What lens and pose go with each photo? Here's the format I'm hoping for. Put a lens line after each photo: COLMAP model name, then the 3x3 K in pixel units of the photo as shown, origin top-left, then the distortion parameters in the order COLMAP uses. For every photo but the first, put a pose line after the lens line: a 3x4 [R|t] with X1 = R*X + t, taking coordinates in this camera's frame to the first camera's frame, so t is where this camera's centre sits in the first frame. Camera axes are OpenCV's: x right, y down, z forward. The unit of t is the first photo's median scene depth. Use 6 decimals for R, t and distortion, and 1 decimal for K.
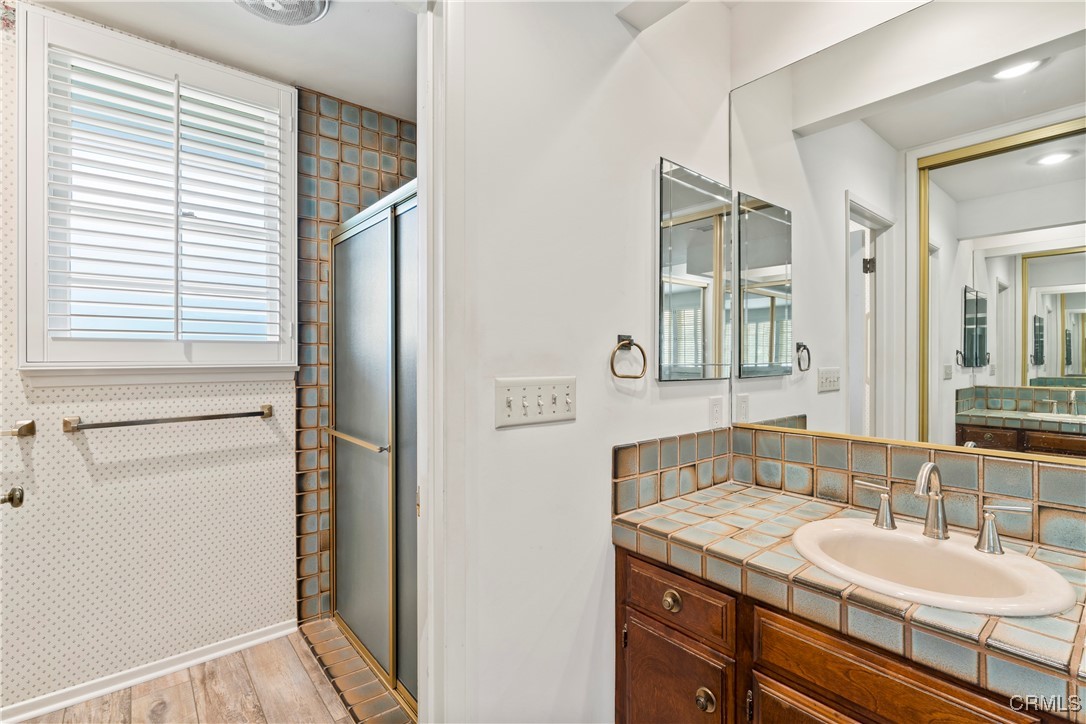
lens RADIAL K [[493.5, 0, 541.6], [0, 493.5, 360.2], [0, 0, 1]] dist [-0.001885, 0.000796]
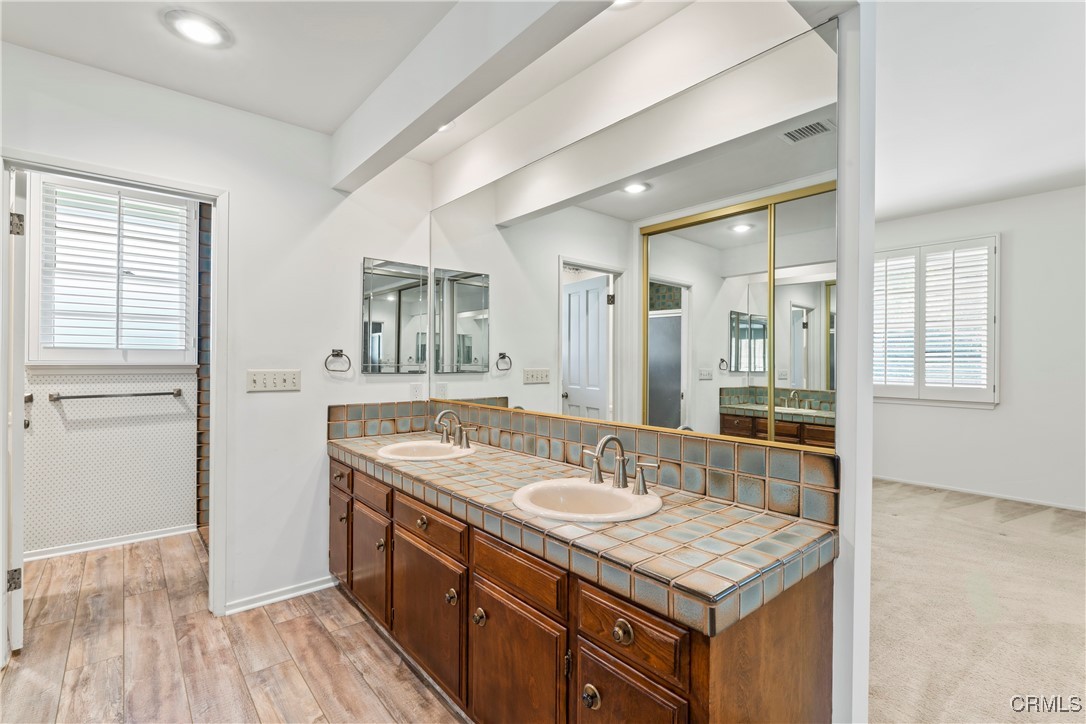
lens RADIAL K [[493.5, 0, 542.0], [0, 493.5, 362.8], [0, 0, 1]] dist [-0.001885, 0.000796]
pose [[0.999890, 0.009193, 0.011597, 0.645005], [-0.009157, 0.999953, -0.003122, 0.000546], [-0.011625, 0.003016, 0.999928, -0.655495]]
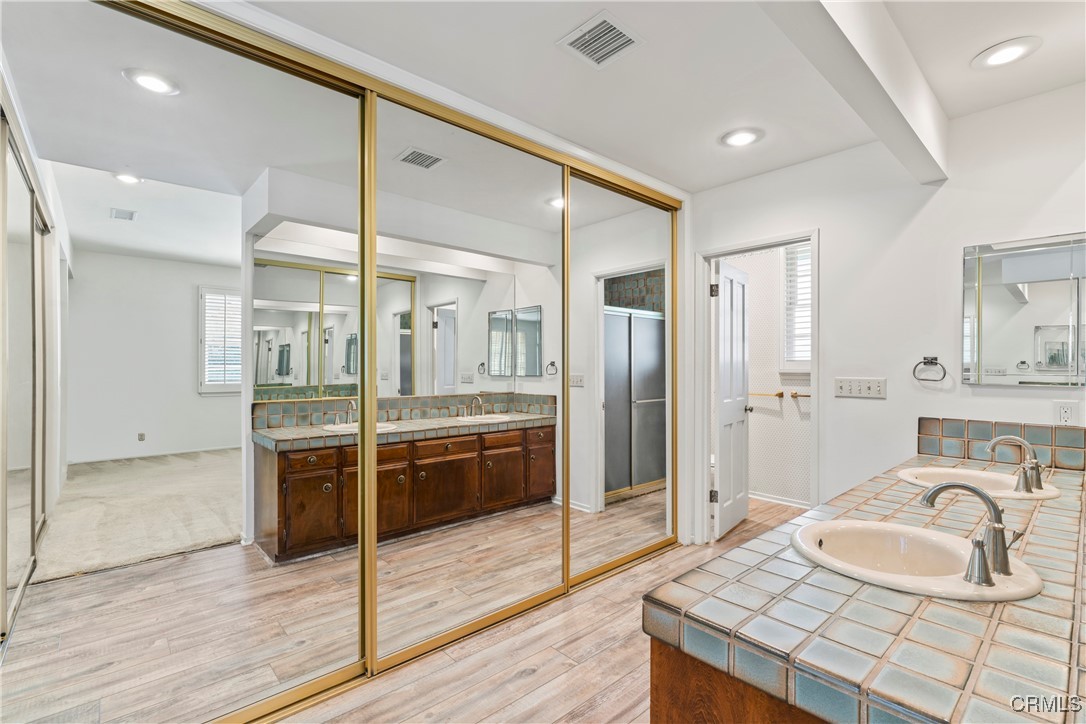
lens RADIAL K [[493.5, 0, 540.8], [0, 493.5, 364.2], [0, 0, 1]] dist [-0.001885, 0.000796]
pose [[0.042842, -0.002190, -0.999079, 1.282848], [-0.010018, 0.999946, -0.002621, -0.003794], [0.999032, 0.010121, 0.042818, -0.337786]]
